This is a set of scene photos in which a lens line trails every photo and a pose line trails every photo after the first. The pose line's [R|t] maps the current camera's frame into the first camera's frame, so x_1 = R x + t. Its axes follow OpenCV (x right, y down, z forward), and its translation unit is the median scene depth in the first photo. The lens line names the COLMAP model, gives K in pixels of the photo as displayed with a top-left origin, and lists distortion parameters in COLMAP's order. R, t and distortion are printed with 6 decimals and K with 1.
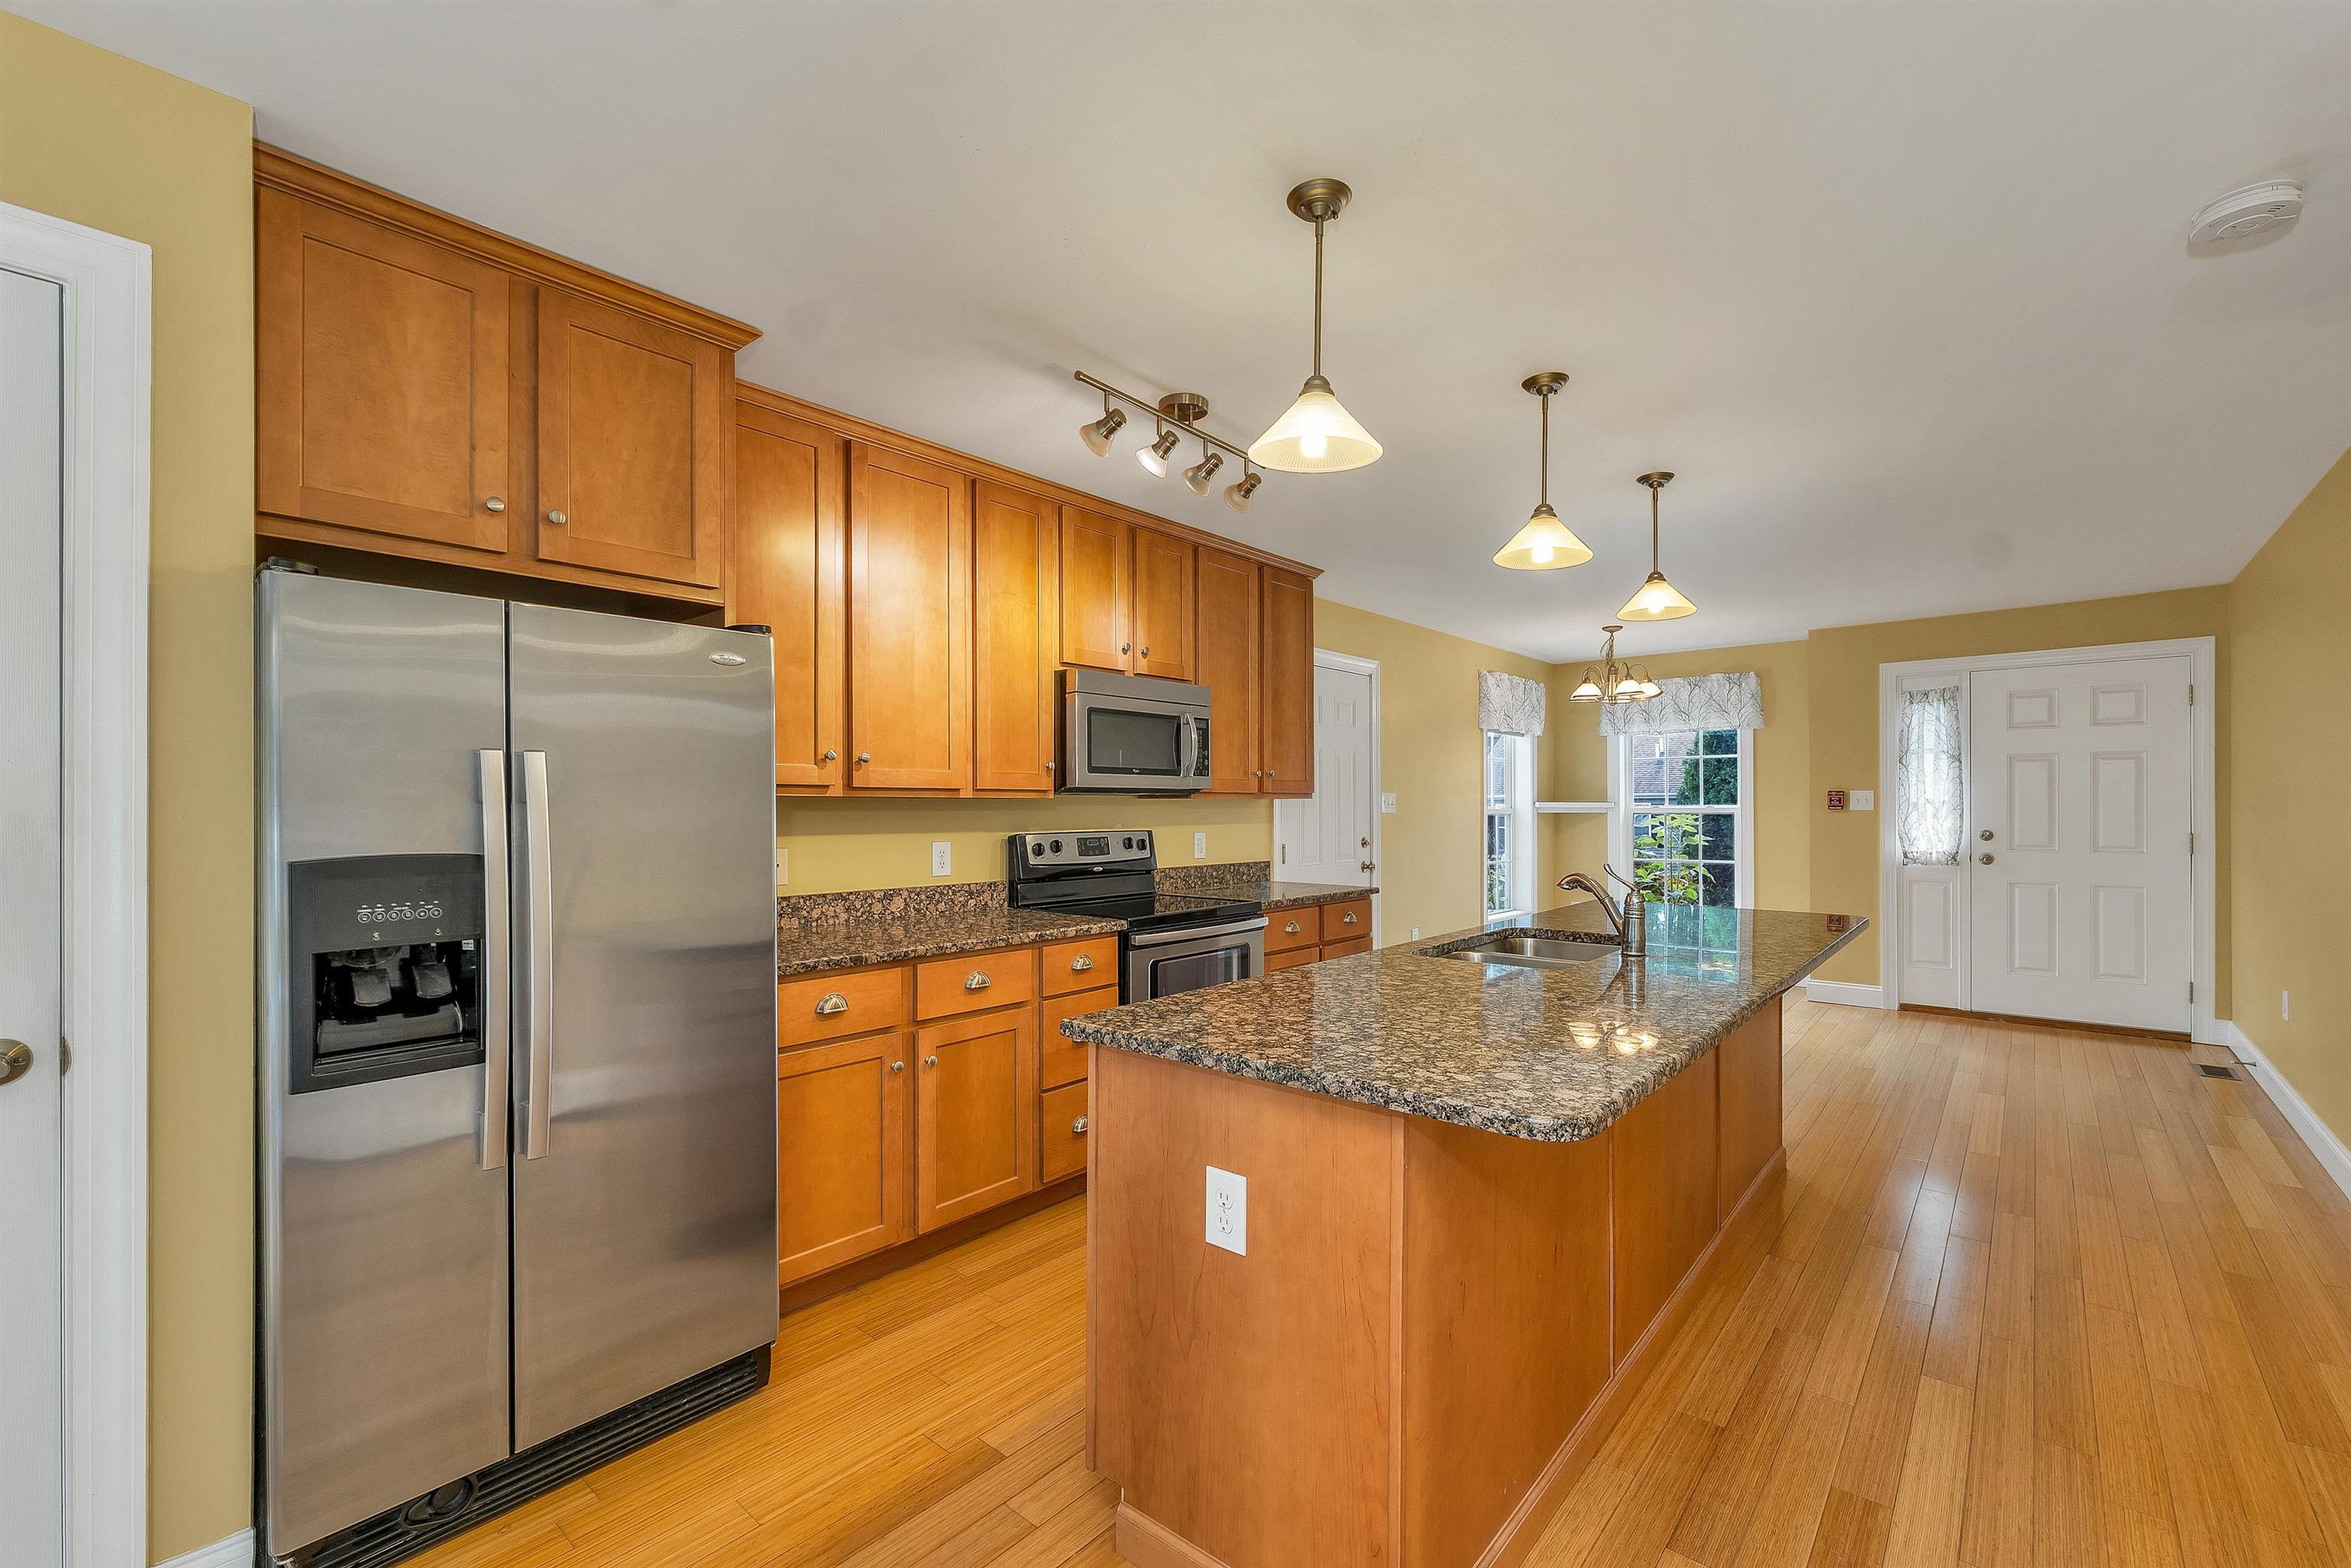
lens RADIAL K [[988.0, 0, 1174.7], [0, 988.0, 803.1], [0, 0, 1]] dist [0.000993, 0.000111]
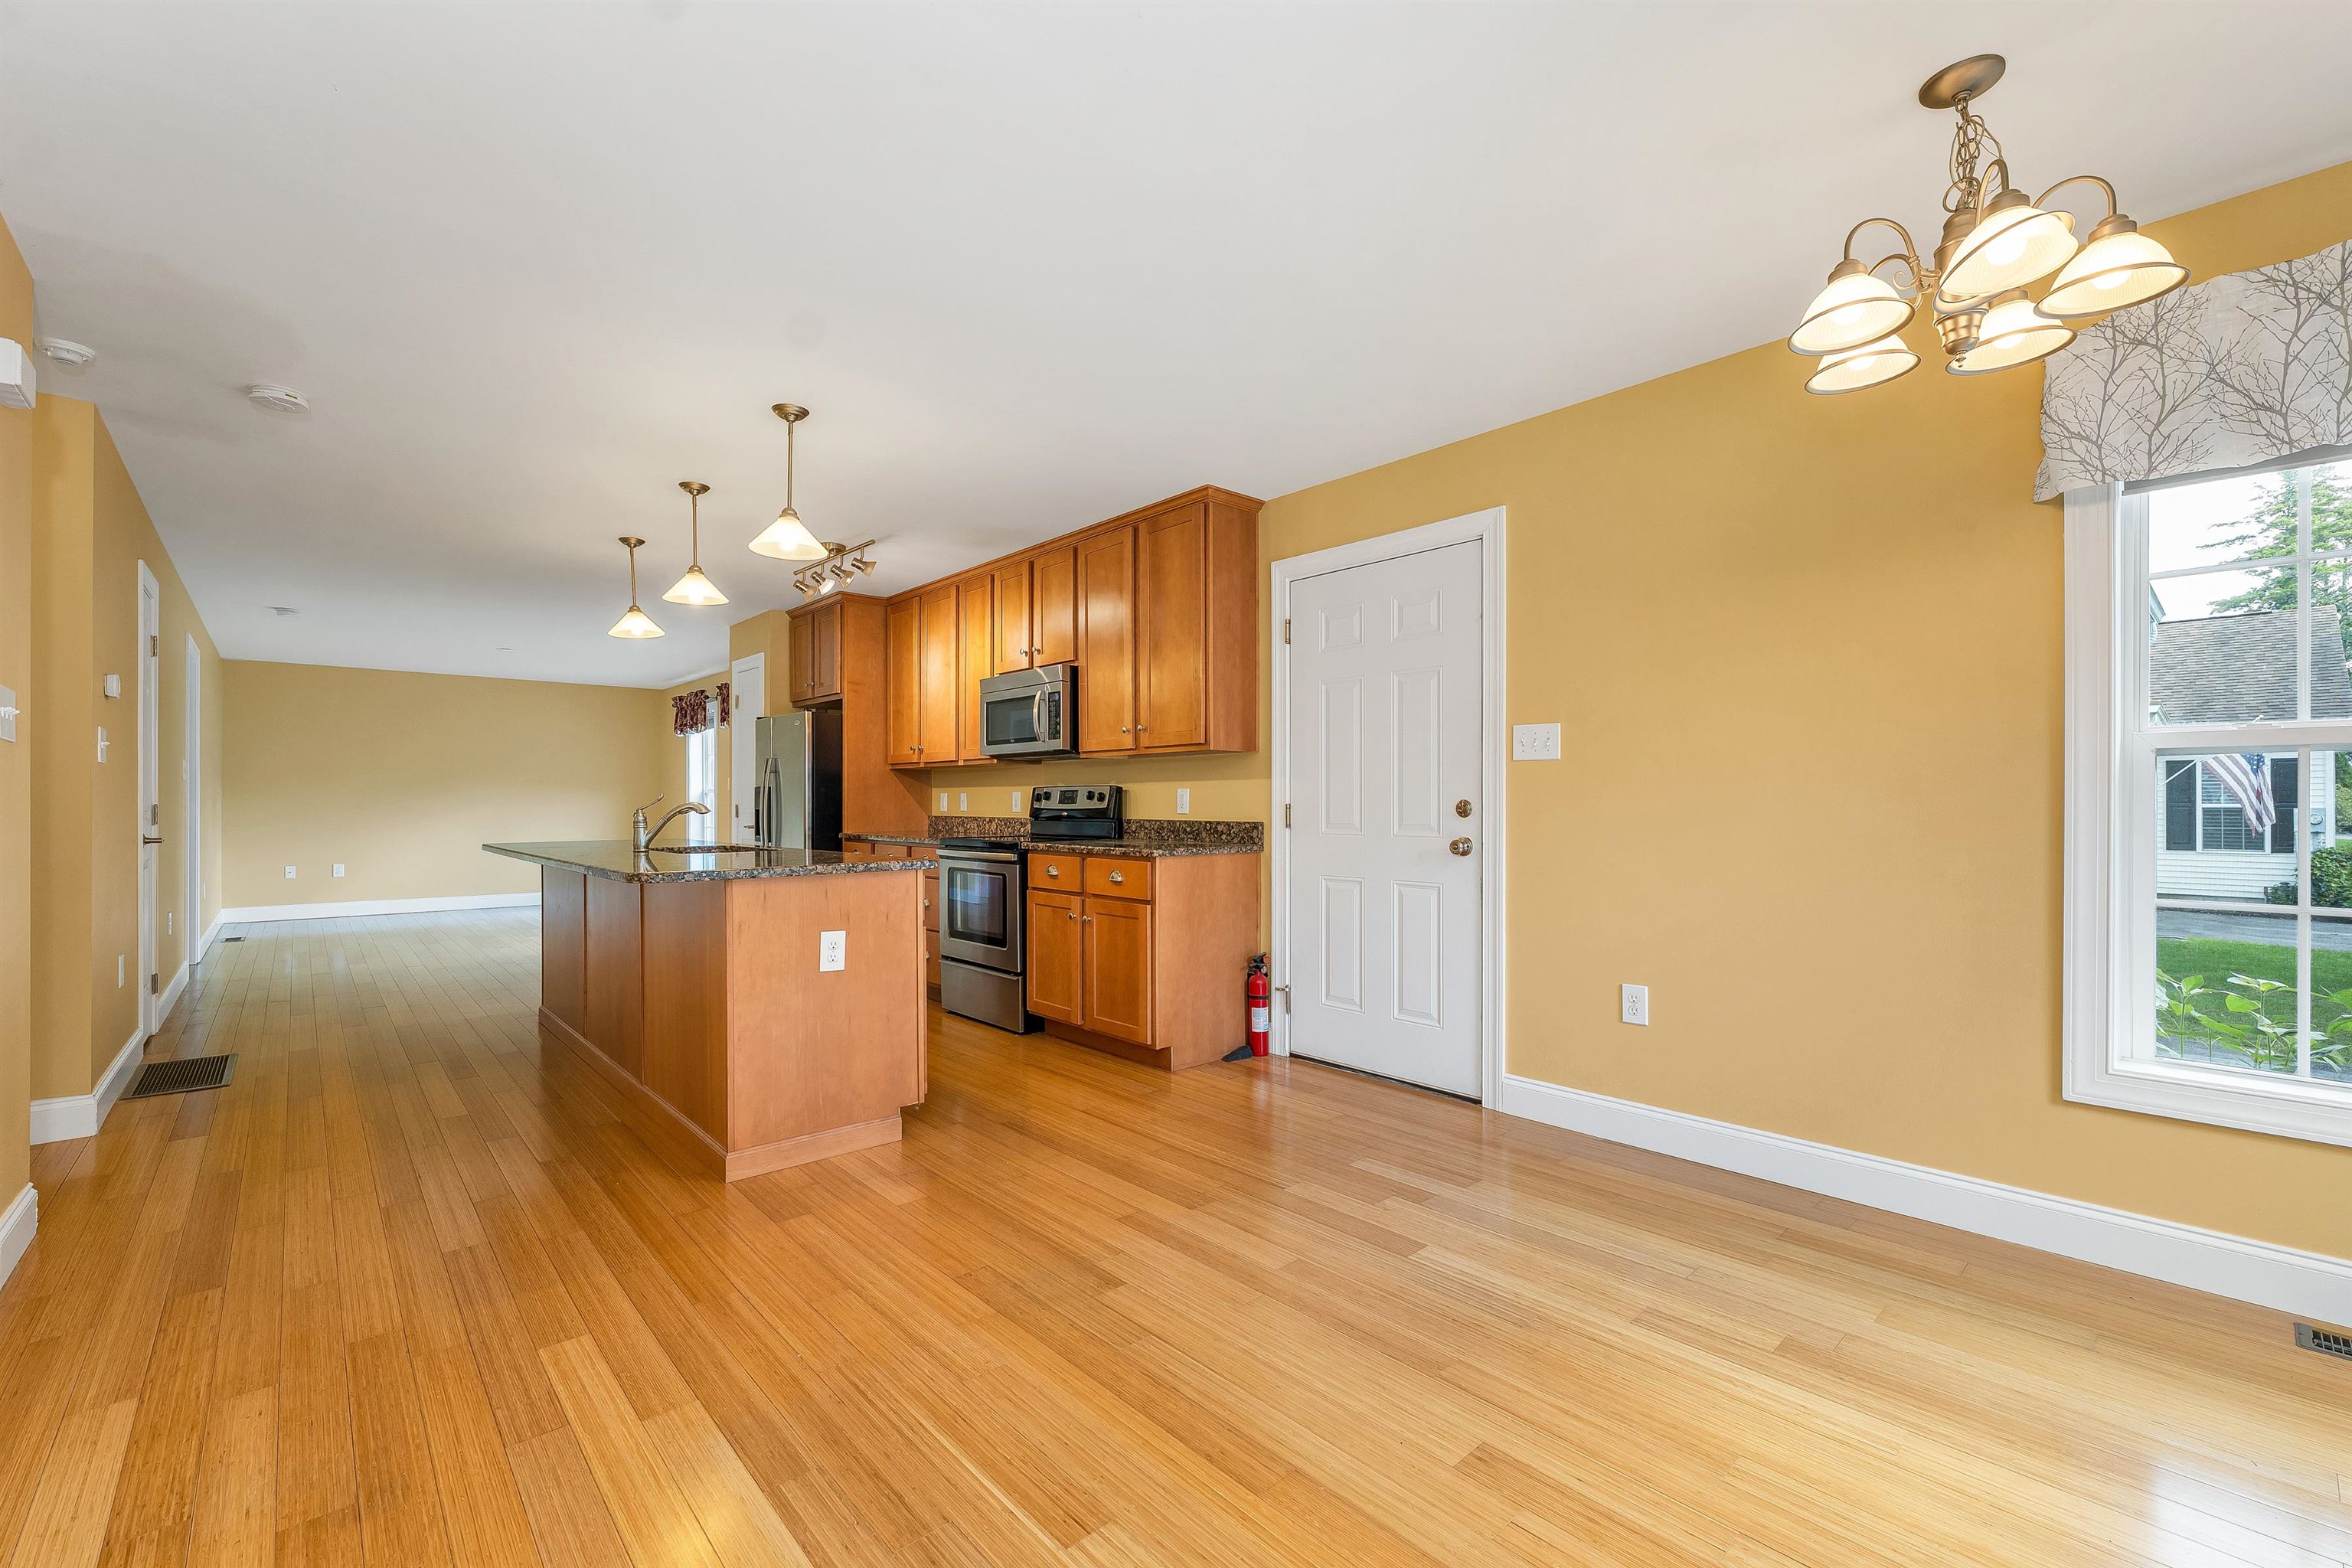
lens RADIAL K [[988.5, 0, 1175.2], [0, 988.5, 803.1], [0, 0, 1]] dist [0.000993, 0.000111]
pose [[-0.126290, 0.004539, -0.991983, 0.818329], [0.005871, 0.999975, 0.003828, 0.031743], [0.991976, -0.005340, -0.126313, 0.872489]]
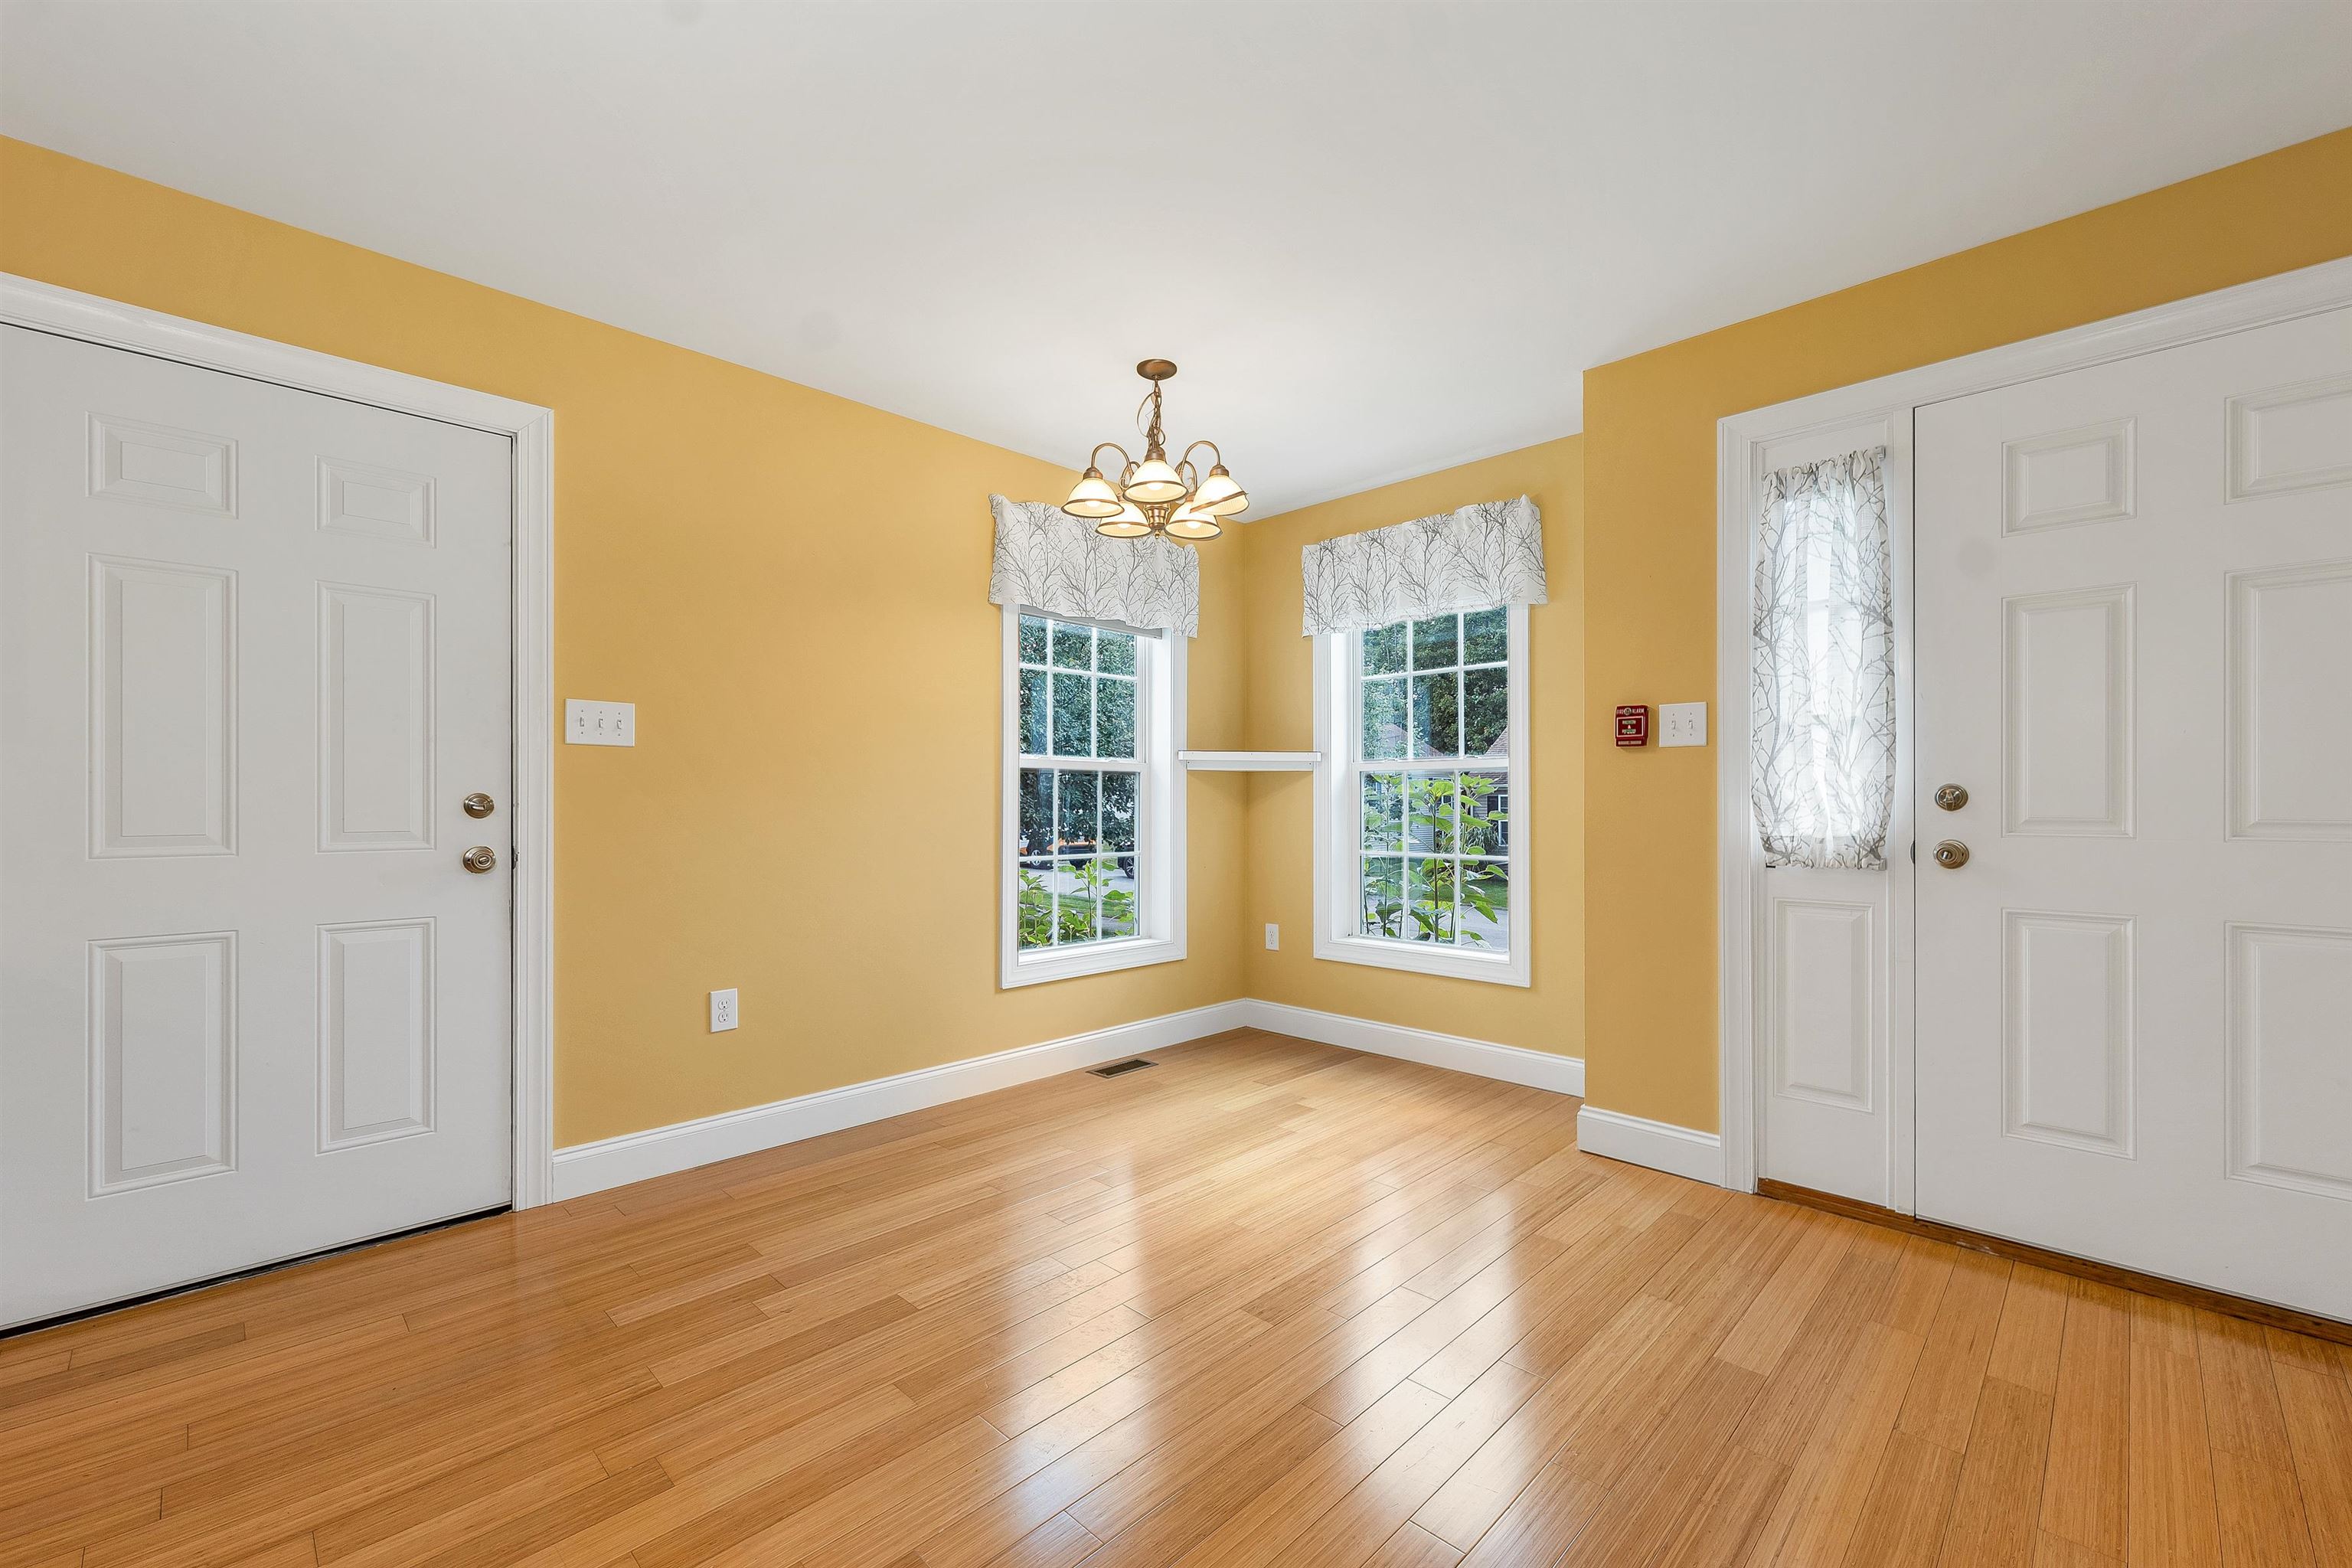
lens RADIAL K [[960.5, 0, 1176.0], [0, 960.5, 796.1], [0, 0, 1]] dist [0.001068, -0.000122]
pose [[0.997732, 0.004824, -0.067141, 0.516915], [-0.004949, 0.999986, -0.001696, 0.033862], [0.067132, 0.002025, 0.997742, 0.568794]]
